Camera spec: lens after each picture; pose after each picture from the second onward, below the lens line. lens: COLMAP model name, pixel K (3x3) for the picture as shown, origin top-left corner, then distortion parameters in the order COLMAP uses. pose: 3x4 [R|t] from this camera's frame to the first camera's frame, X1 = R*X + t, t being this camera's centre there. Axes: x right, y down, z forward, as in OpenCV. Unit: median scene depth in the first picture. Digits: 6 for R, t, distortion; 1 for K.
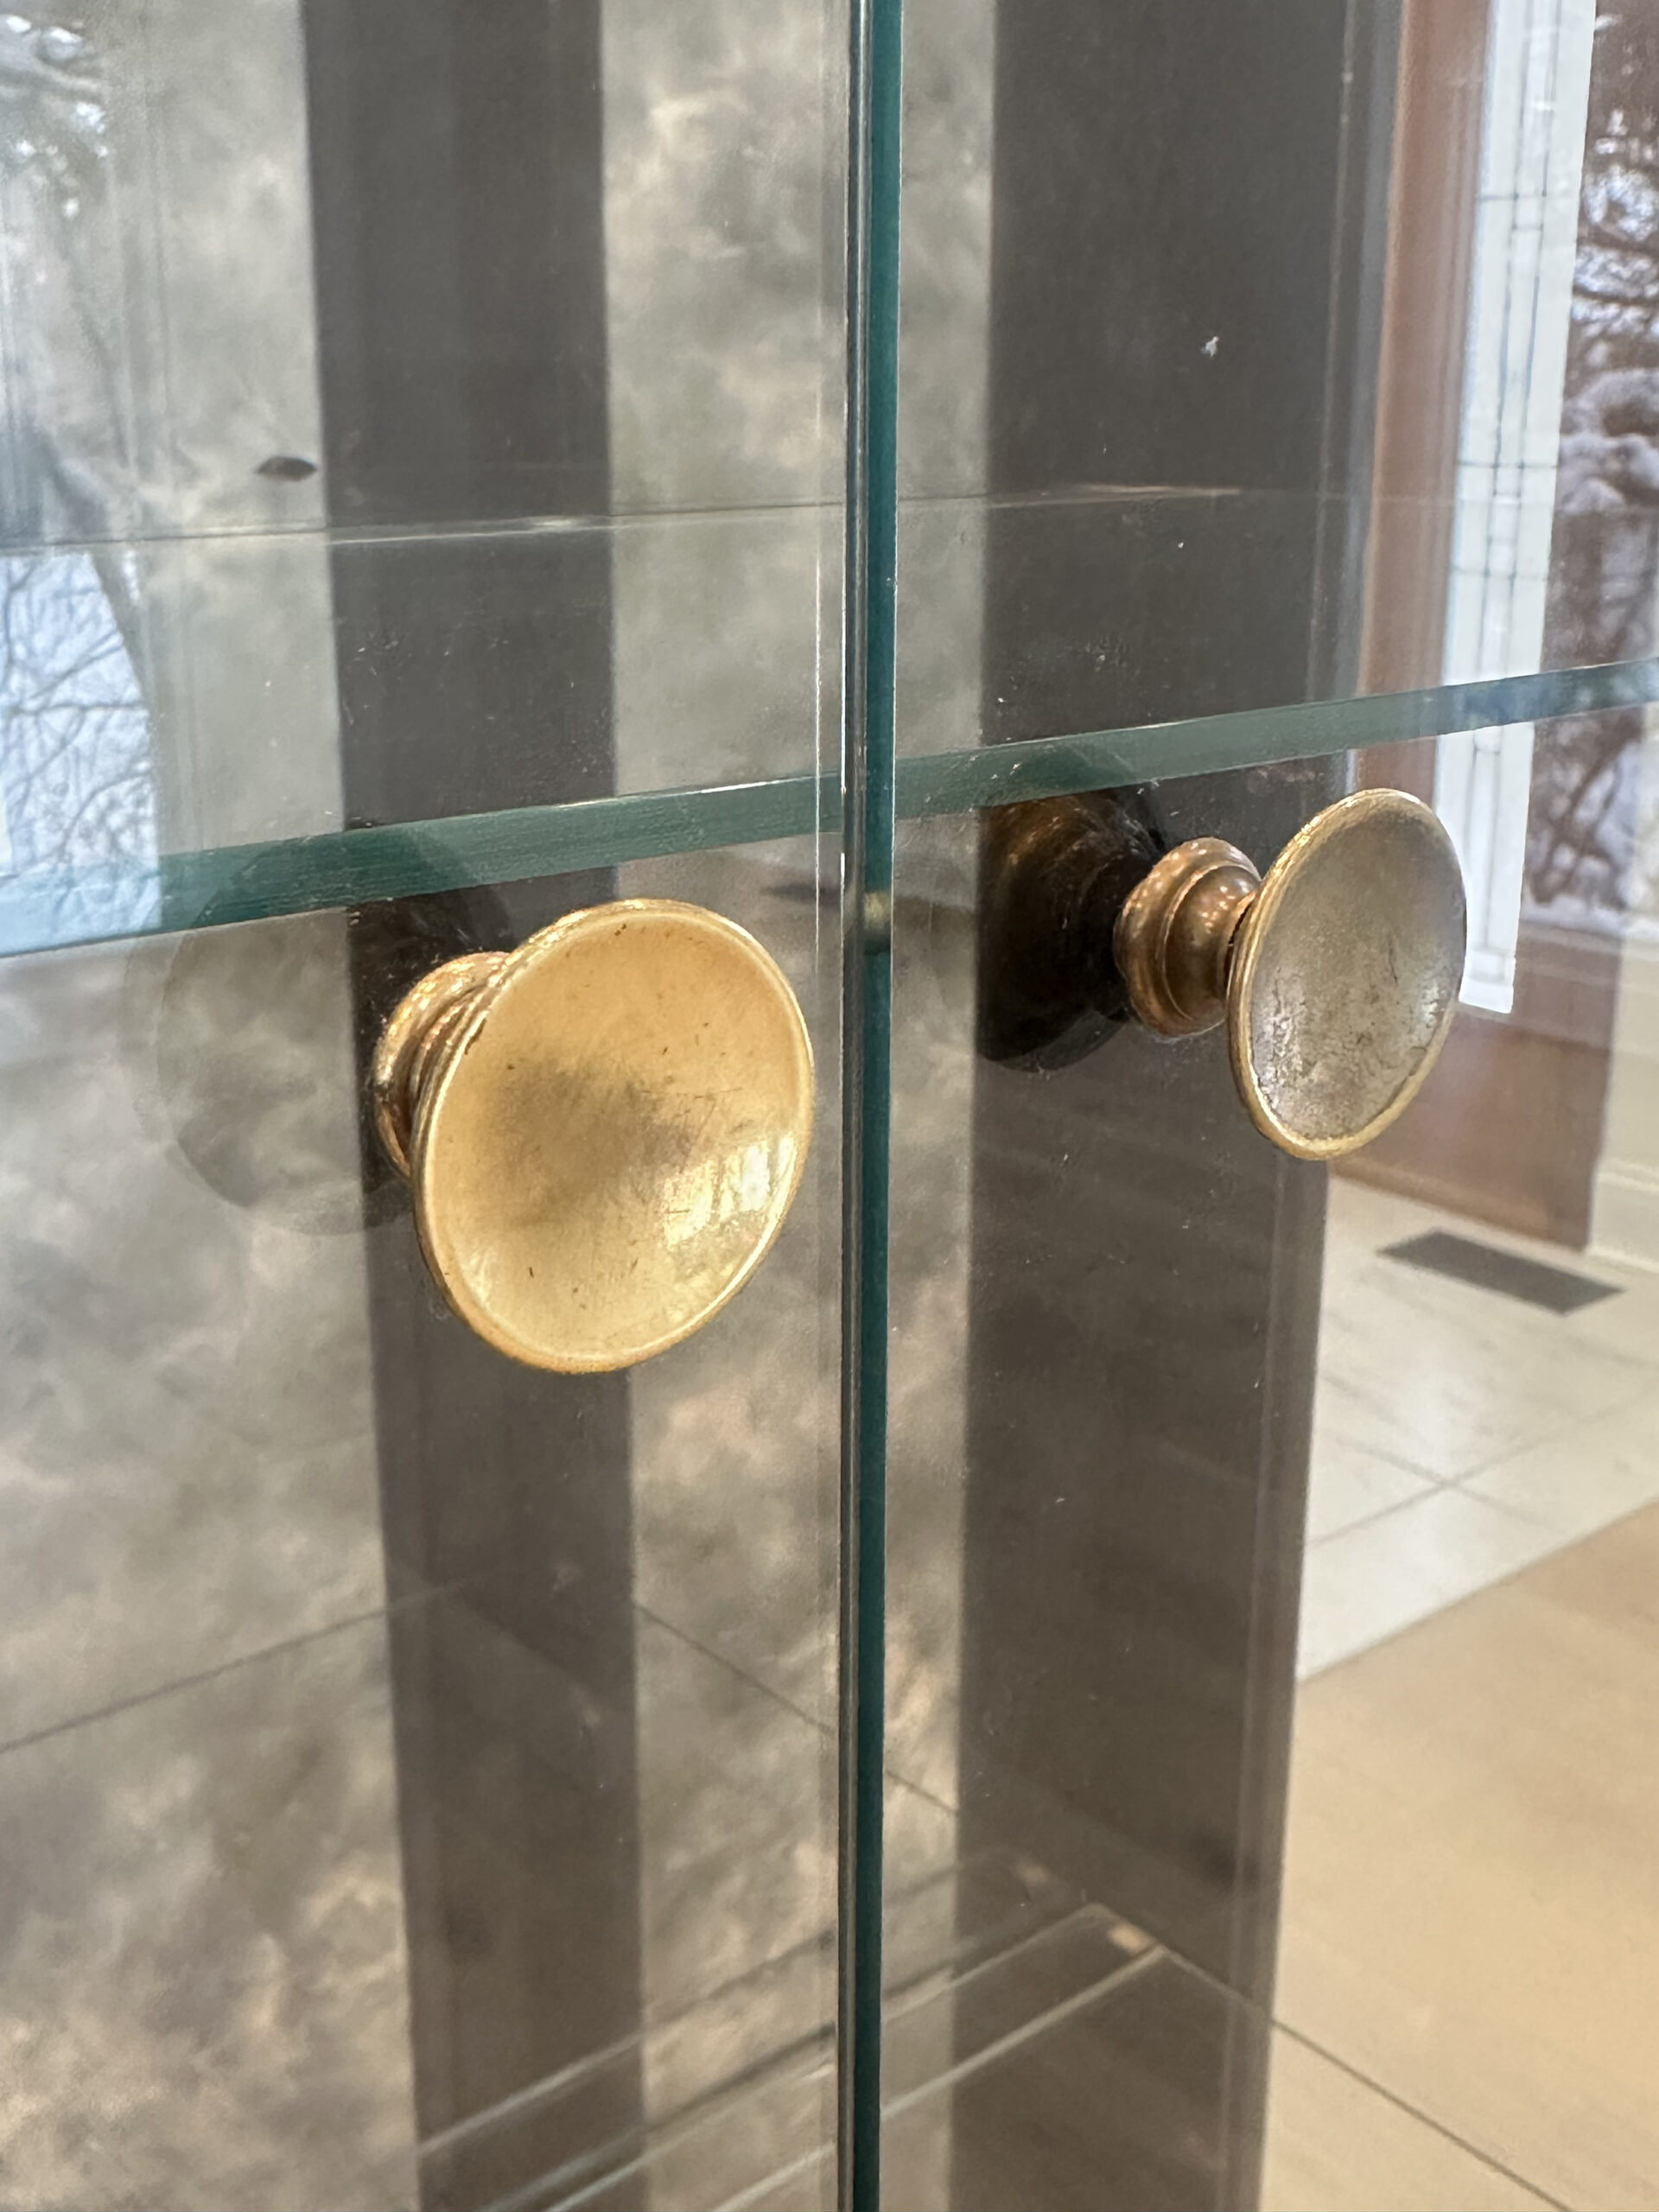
lens RADIAL K [[2420.0, 0, 825.9], [0, 2420.0, 1111.3], [0, 0, 1]] dist [-0.066540, 0.000000]
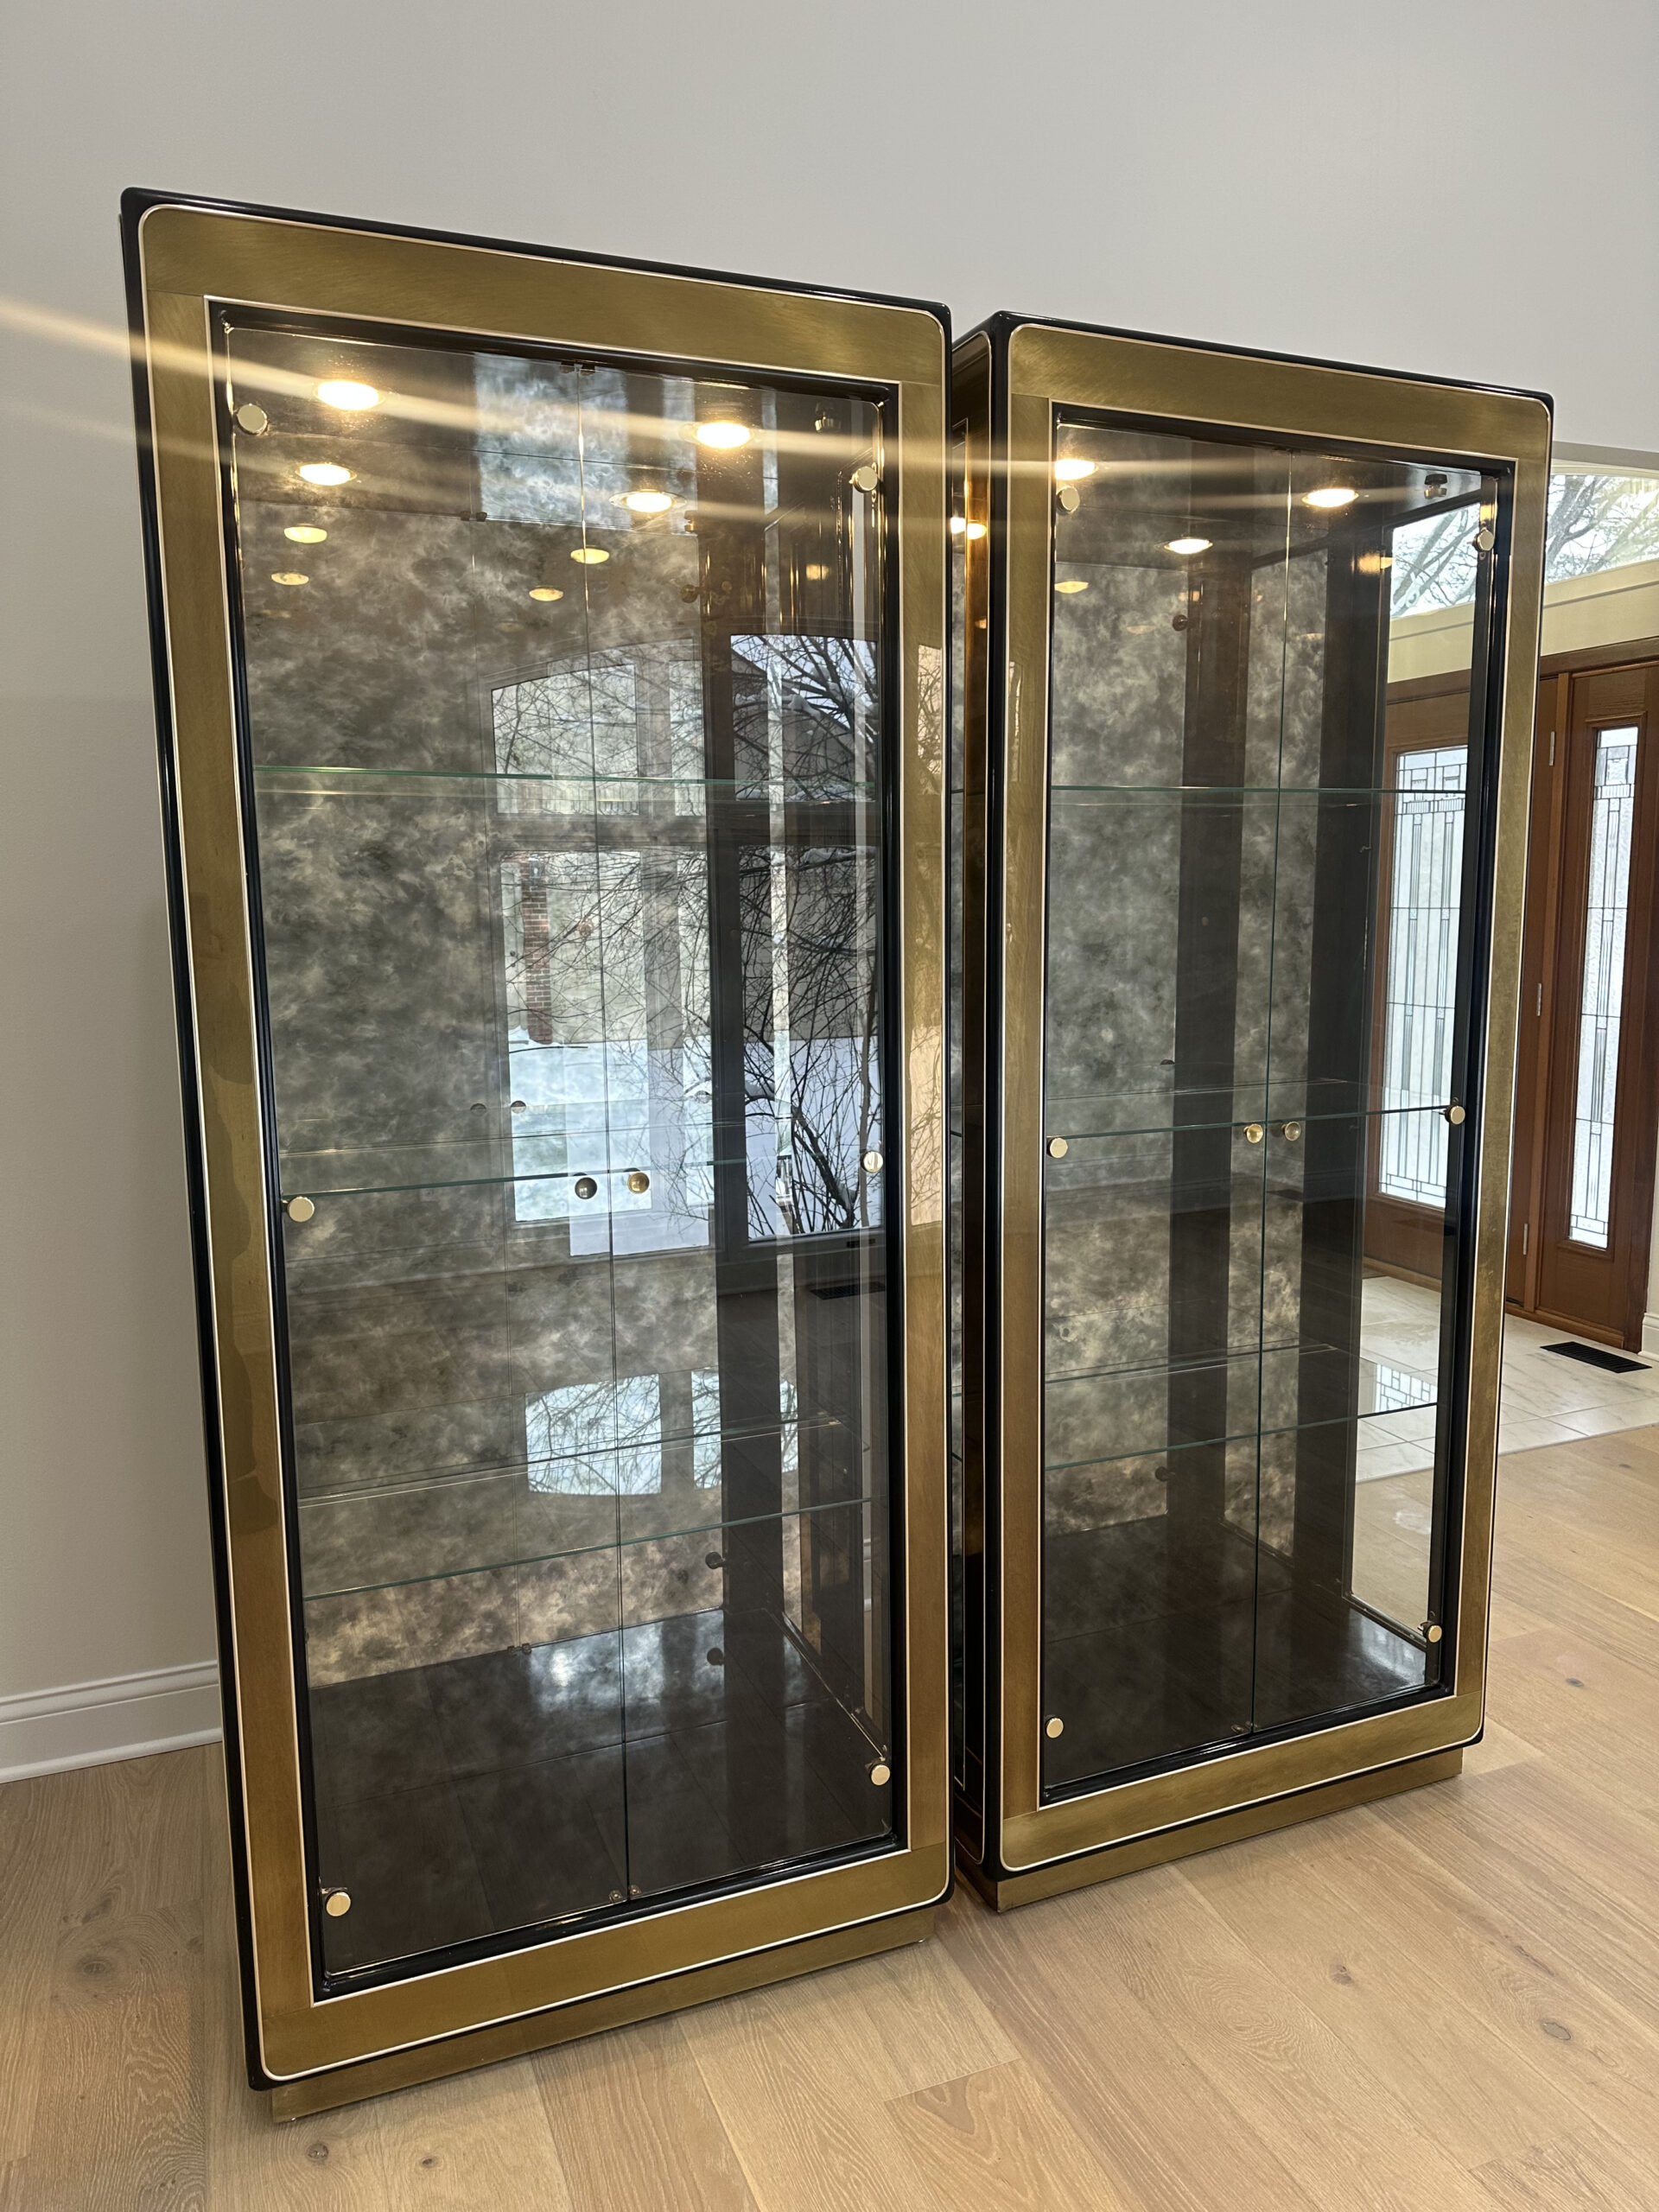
lens RADIAL K [[1560.2, 0, 836.1], [0, 1560.2, 1099.6], [0, 0, 1]] dist [0.038753, -0.033930]
pose [[0.954189, 0.031180, -0.297576, 0.027649], [-0.079055, 0.985485, -0.150233, 0.114802], [0.288573, 0.166876, 0.942803, -0.732187]]
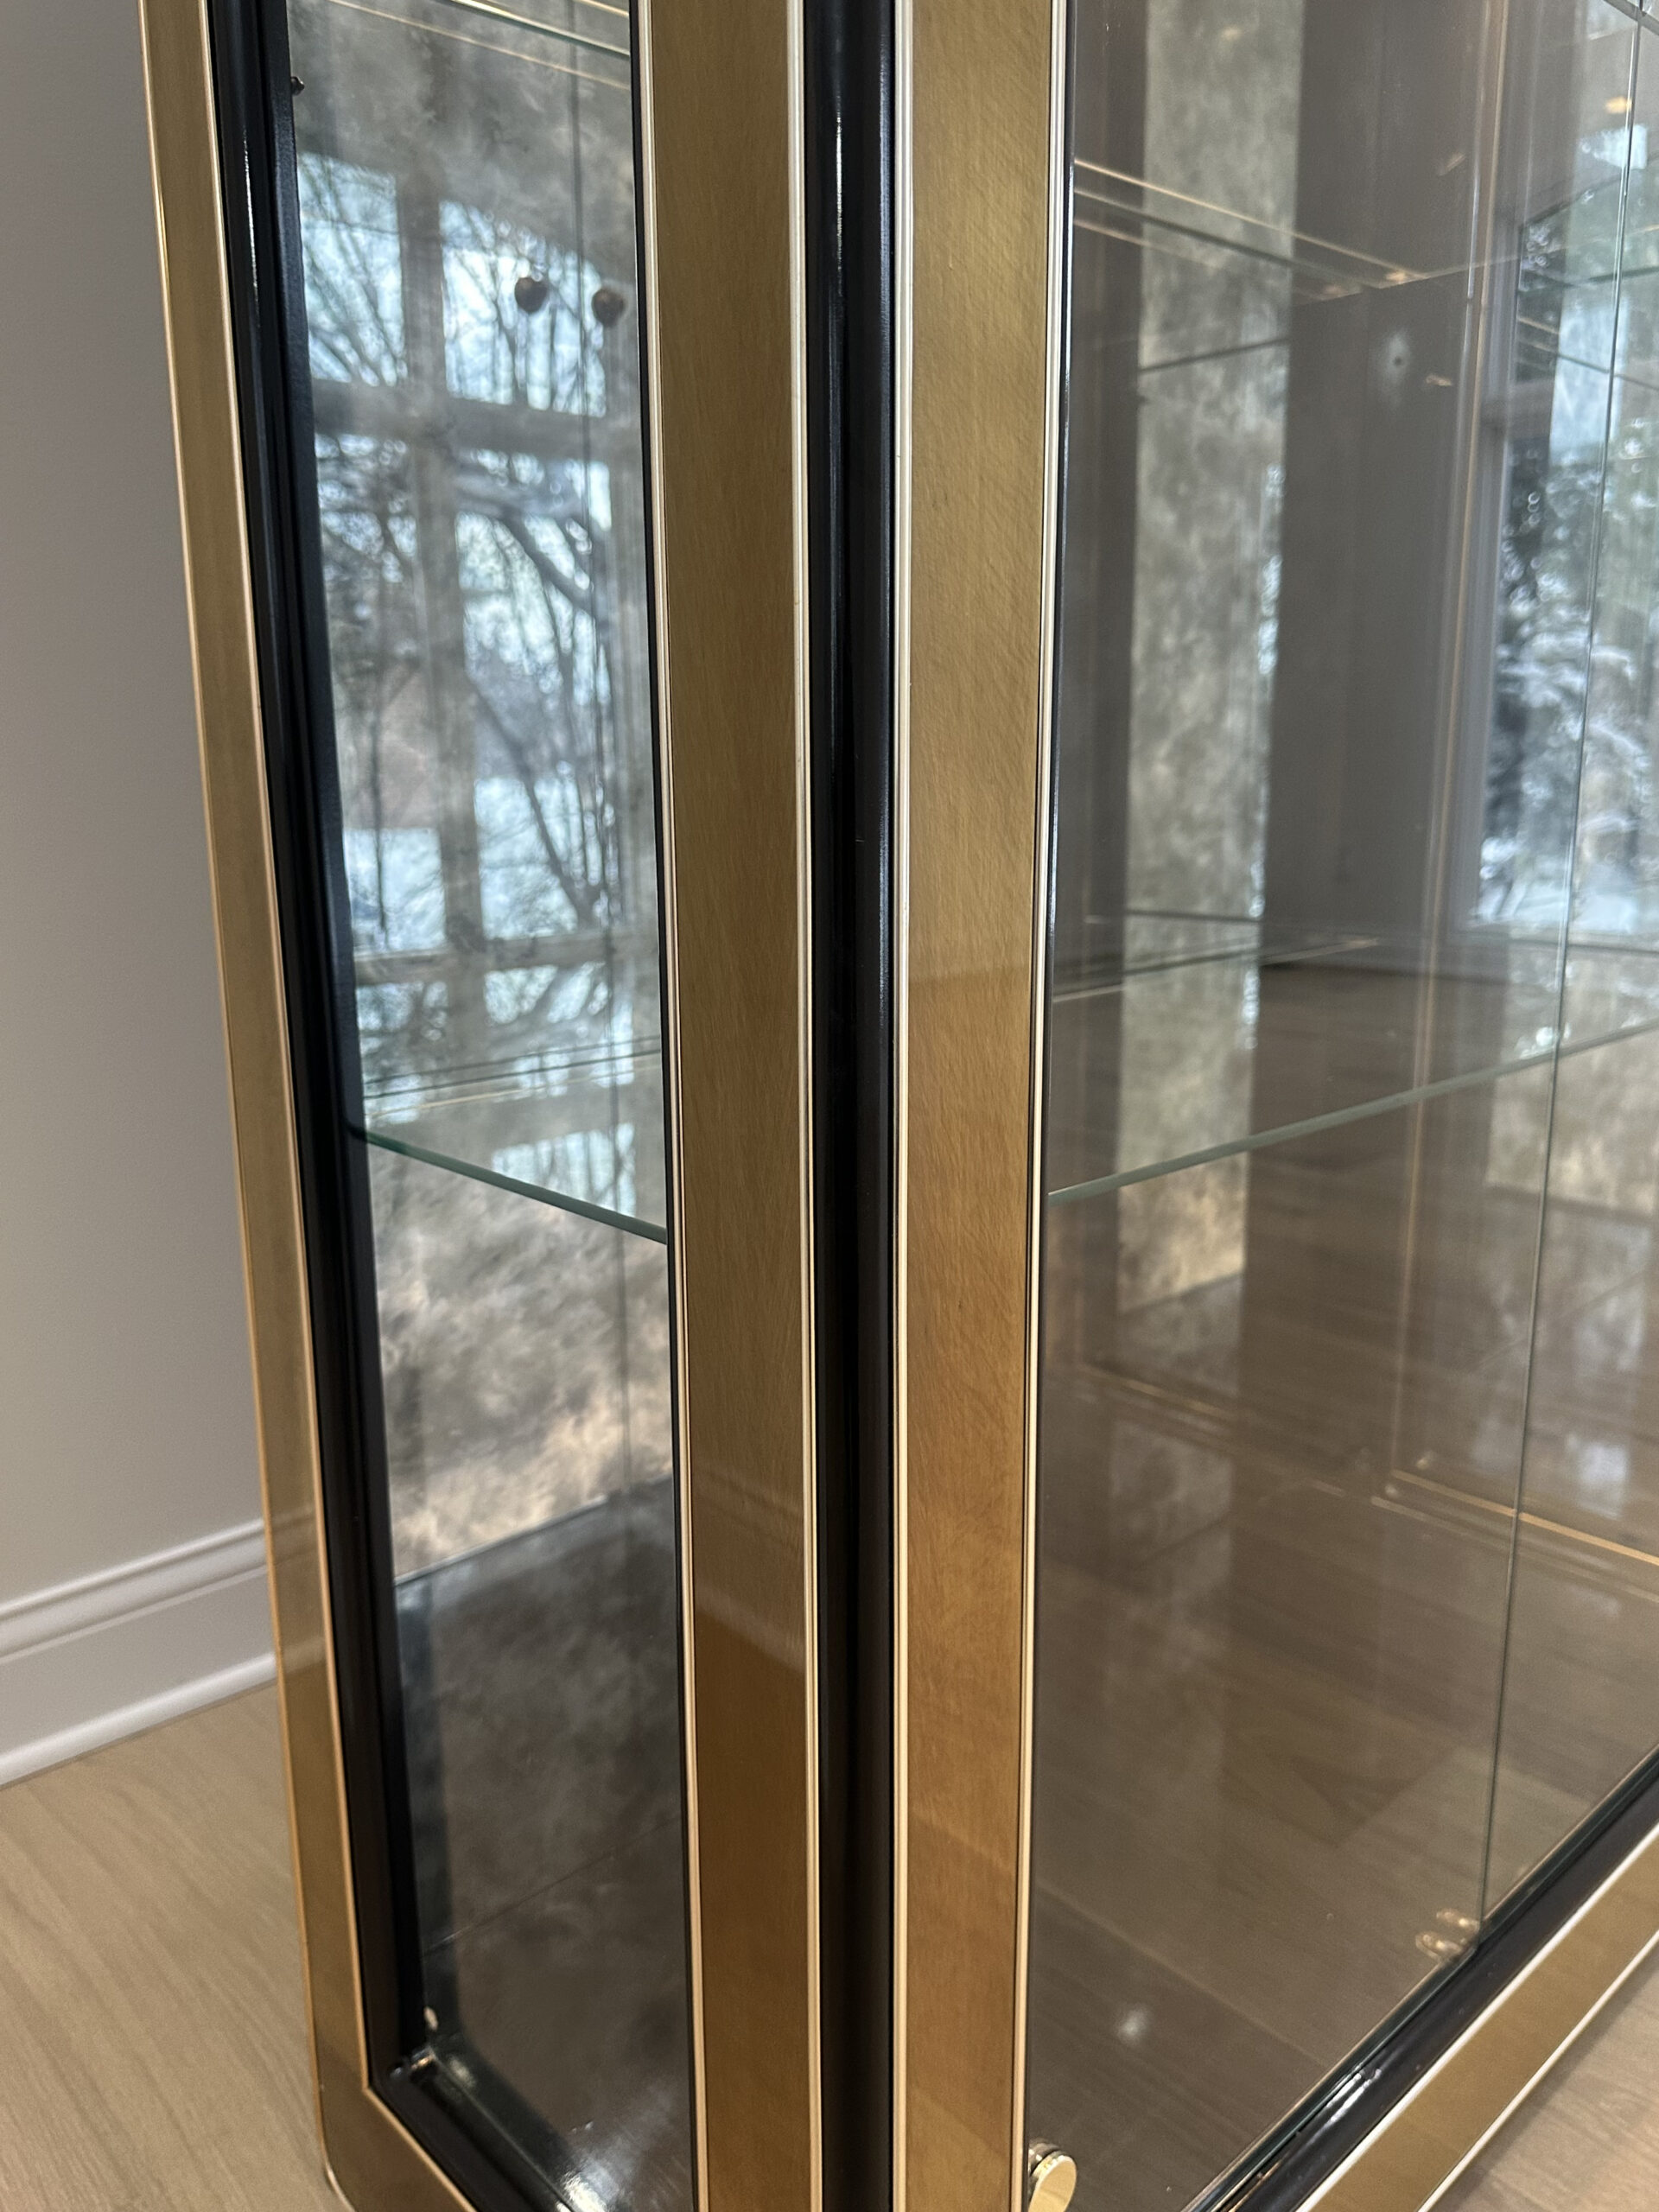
lens RADIAL K [[1655.4, 0, 817.7], [0, 1655.4, 1095.1], [0, 0, 1]] dist [0.038630, -0.038159]
pose [[0.998052, -0.016056, 0.060287, -0.383413], [0.021848, 0.995076, -0.096674, 0.239213], [-0.058438, 0.097803, 0.993489, -0.353500]]
